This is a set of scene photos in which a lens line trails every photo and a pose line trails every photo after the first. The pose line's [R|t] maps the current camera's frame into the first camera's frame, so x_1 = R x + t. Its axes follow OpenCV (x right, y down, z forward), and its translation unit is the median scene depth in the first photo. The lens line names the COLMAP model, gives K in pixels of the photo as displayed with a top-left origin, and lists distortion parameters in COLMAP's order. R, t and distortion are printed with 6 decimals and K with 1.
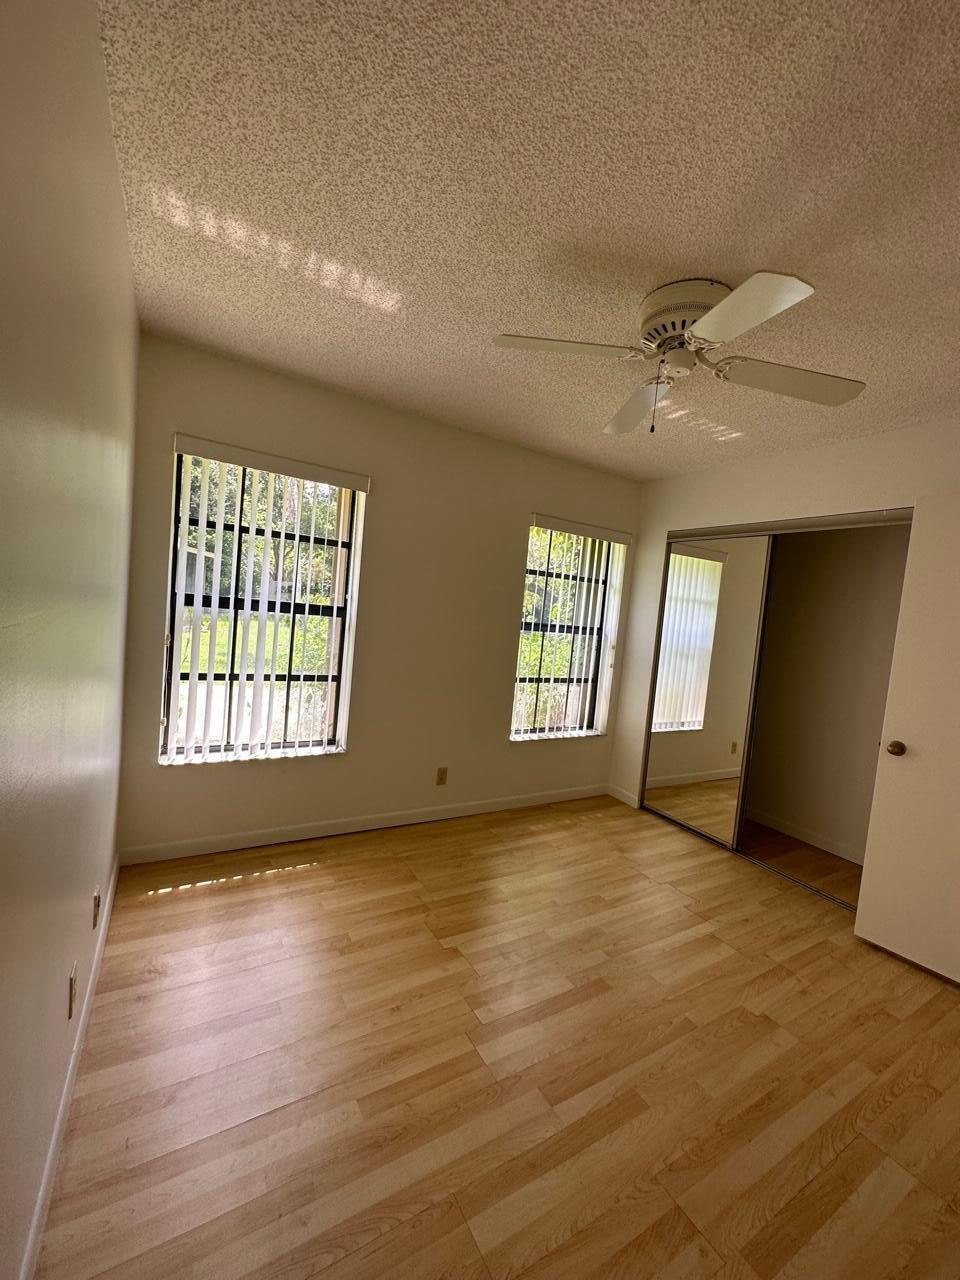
lens RADIAL K [[511.2, 0, 478.1], [0, 511.2, 640.0], [0, 0, 1]] dist [-0.000844, 0.000597]
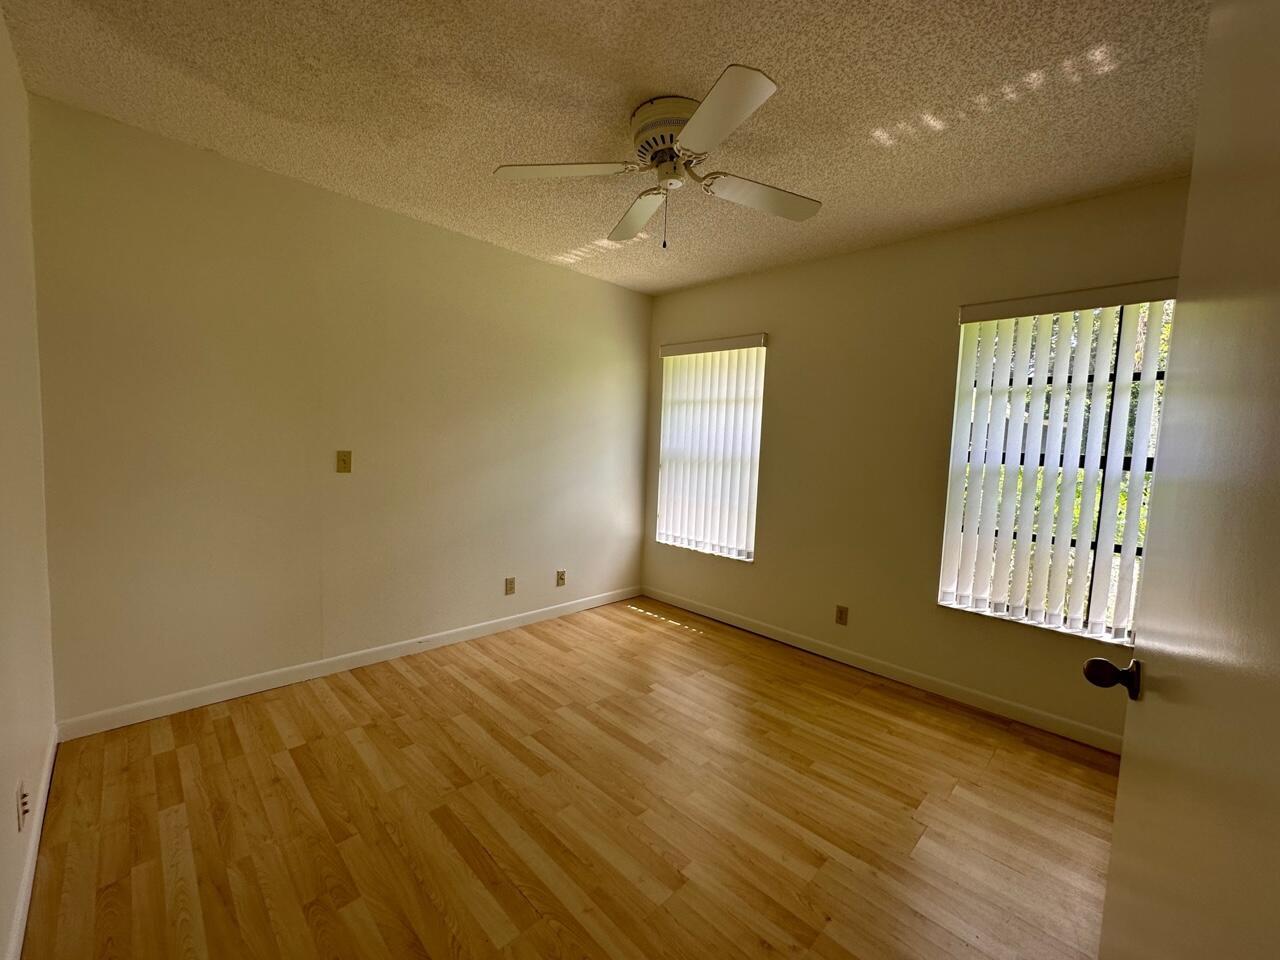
lens RADIAL K [[511.2, 0, 640.3], [0, 511.2, 480.3], [0, 0, 1]] dist [-0.000844, 0.000597]
pose [[0.252927, -0.008363, -0.967449, 1.273648], [-0.077177, 0.996602, -0.028792, 0.123369], [0.964402, 0.081947, 0.251422, 0.642585]]
